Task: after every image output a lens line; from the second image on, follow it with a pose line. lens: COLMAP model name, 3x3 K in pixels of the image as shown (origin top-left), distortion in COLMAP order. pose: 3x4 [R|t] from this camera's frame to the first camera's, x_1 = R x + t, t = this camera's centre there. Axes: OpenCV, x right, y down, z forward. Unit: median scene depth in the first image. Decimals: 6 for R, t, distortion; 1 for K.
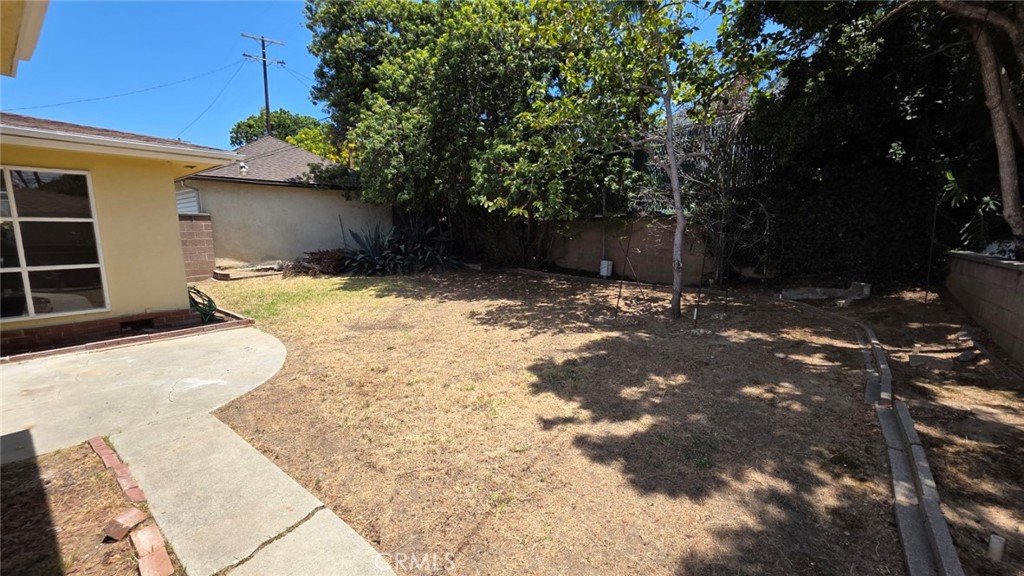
lens RADIAL K [[407.3, 0, 508.7], [0, 407.3, 286.1], [0, 0, 1]] dist [0.002878, 0.000304]
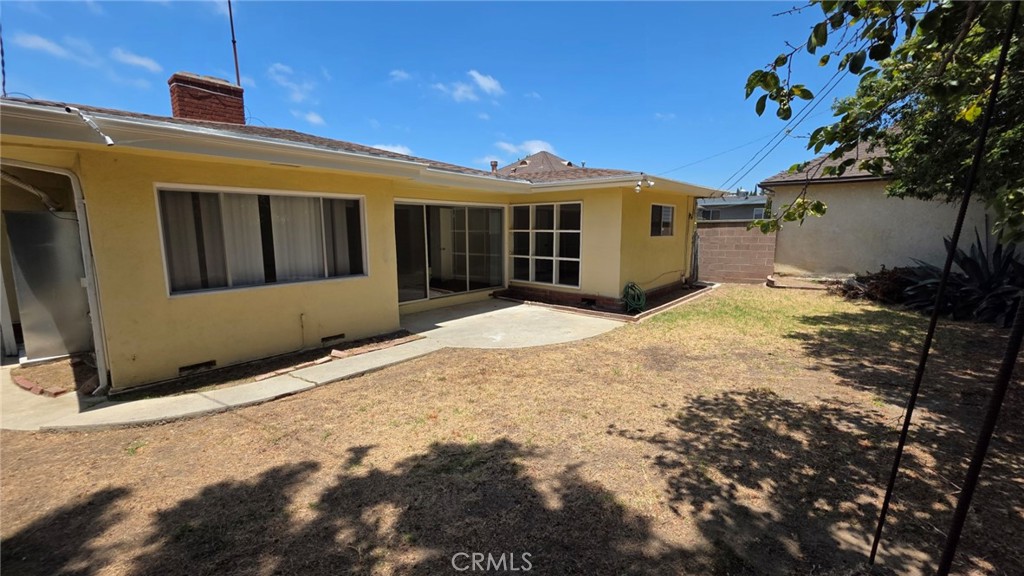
lens RADIAL K [[407.3, 0, 508.5], [0, 407.3, 289.5], [0, 0, 1]] dist [0.002878, 0.000304]
pose [[-0.028468, 0.151769, -0.988006, 0.676511], [-0.137057, 0.978479, 0.154255, -0.167951], [0.990154, 0.139805, -0.007054, 0.879907]]
